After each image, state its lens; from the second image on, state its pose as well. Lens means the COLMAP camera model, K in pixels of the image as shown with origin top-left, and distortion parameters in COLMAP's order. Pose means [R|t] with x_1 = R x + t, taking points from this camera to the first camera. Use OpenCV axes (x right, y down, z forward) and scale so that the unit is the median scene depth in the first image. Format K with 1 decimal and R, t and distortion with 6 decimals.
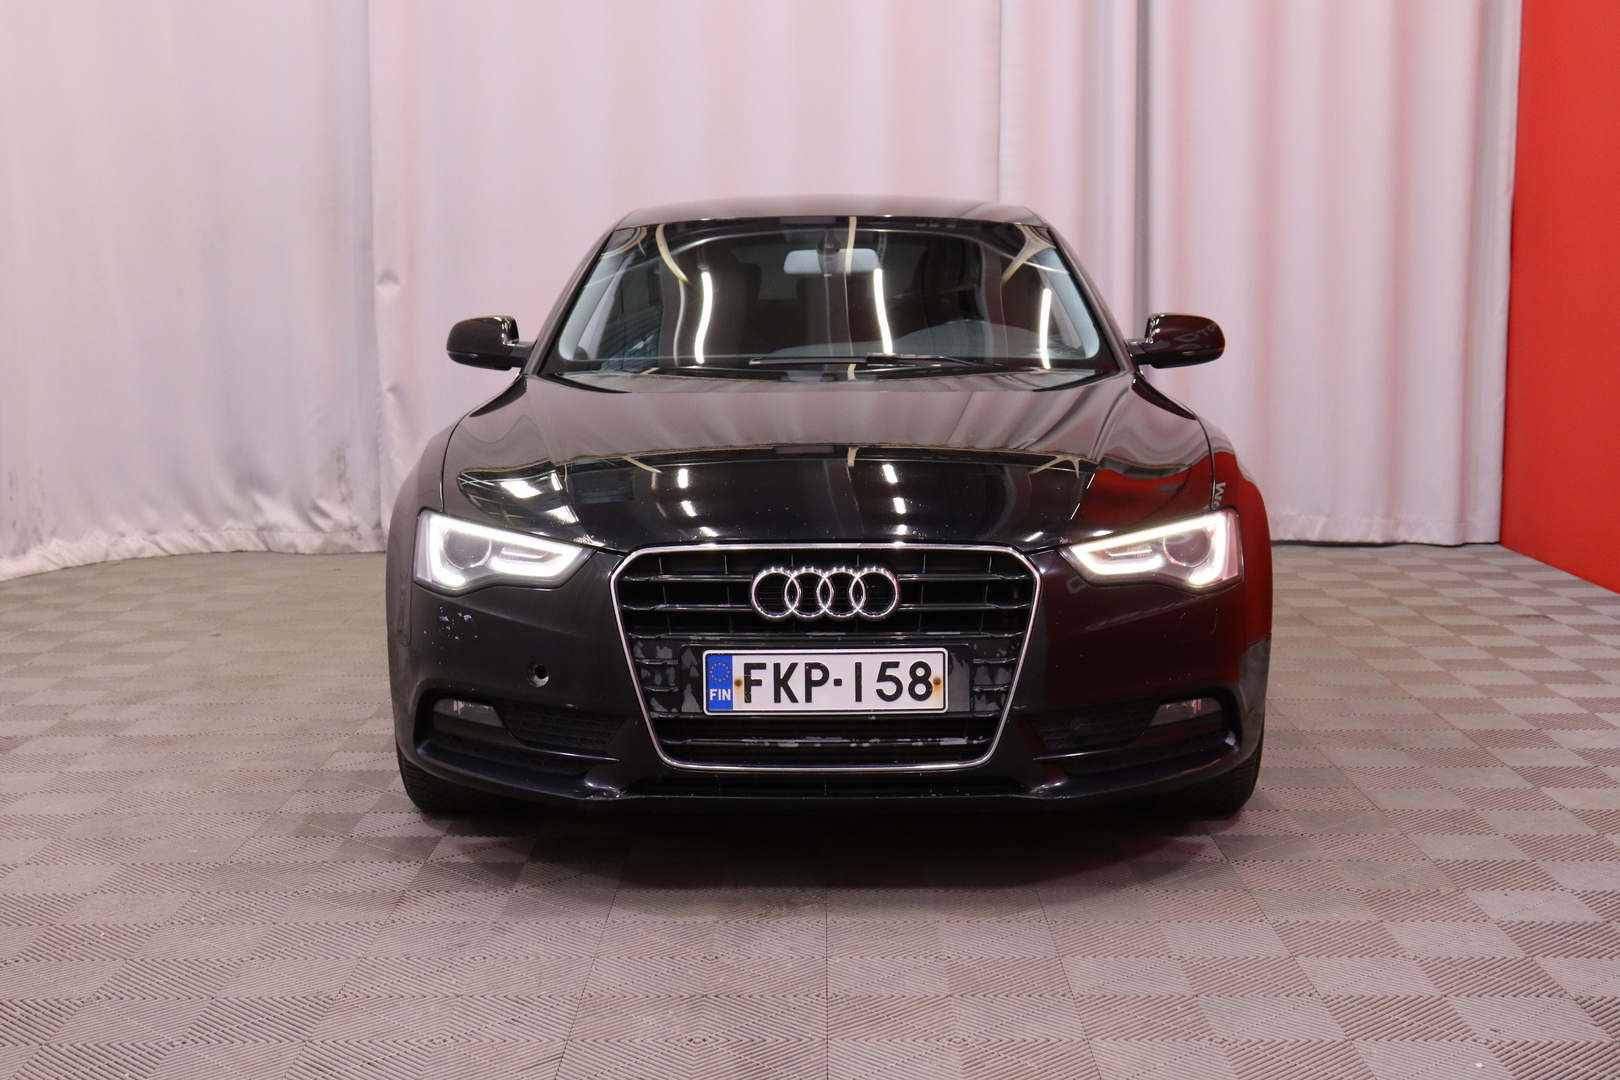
lens RADIAL K [[2264.7, 0, 810.5], [0, 2264.7, 535.9], [0, 0, 1]] dist [-0.058520, 0.000000]
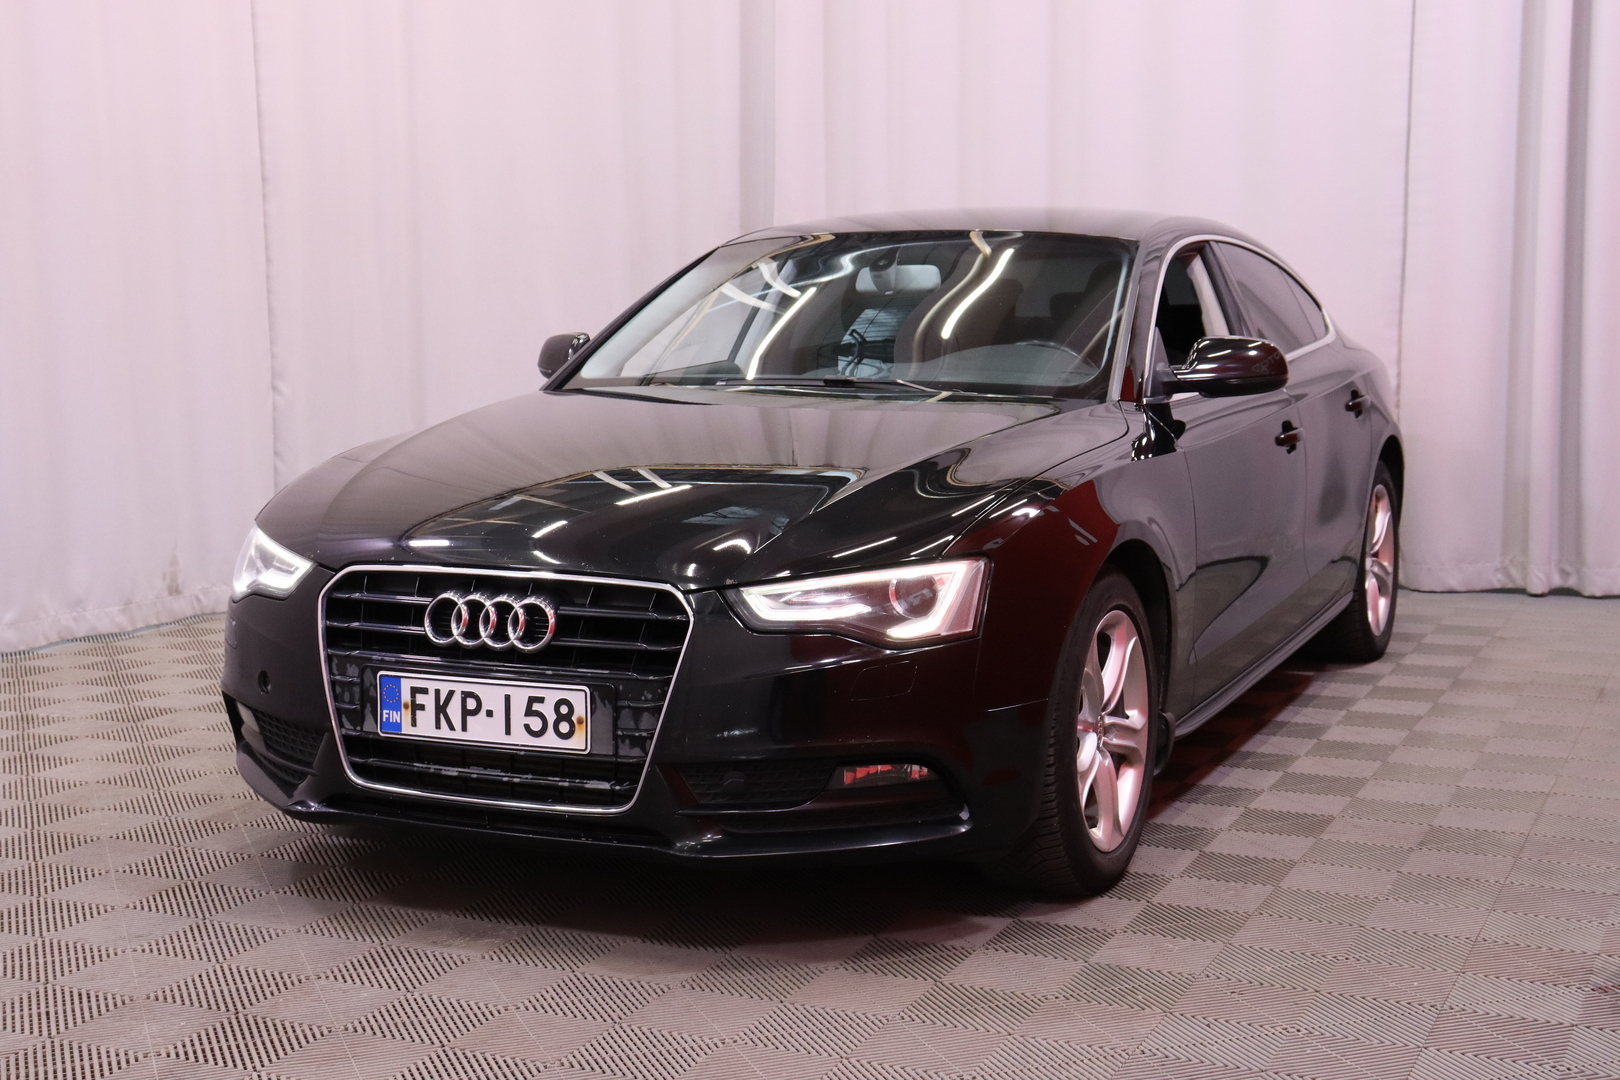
lens RADIAL K [[2264.7, 0, 804.3], [0, 2264.7, 535.6], [0, 0, 1]] dist [-0.058520, 0.000000]
pose [[0.914415, 0.046003, -0.402155, 0.519961], [-0.048536, 0.998814, 0.003894, -0.021860], [0.401857, 0.015958, 0.915563, 0.161761]]
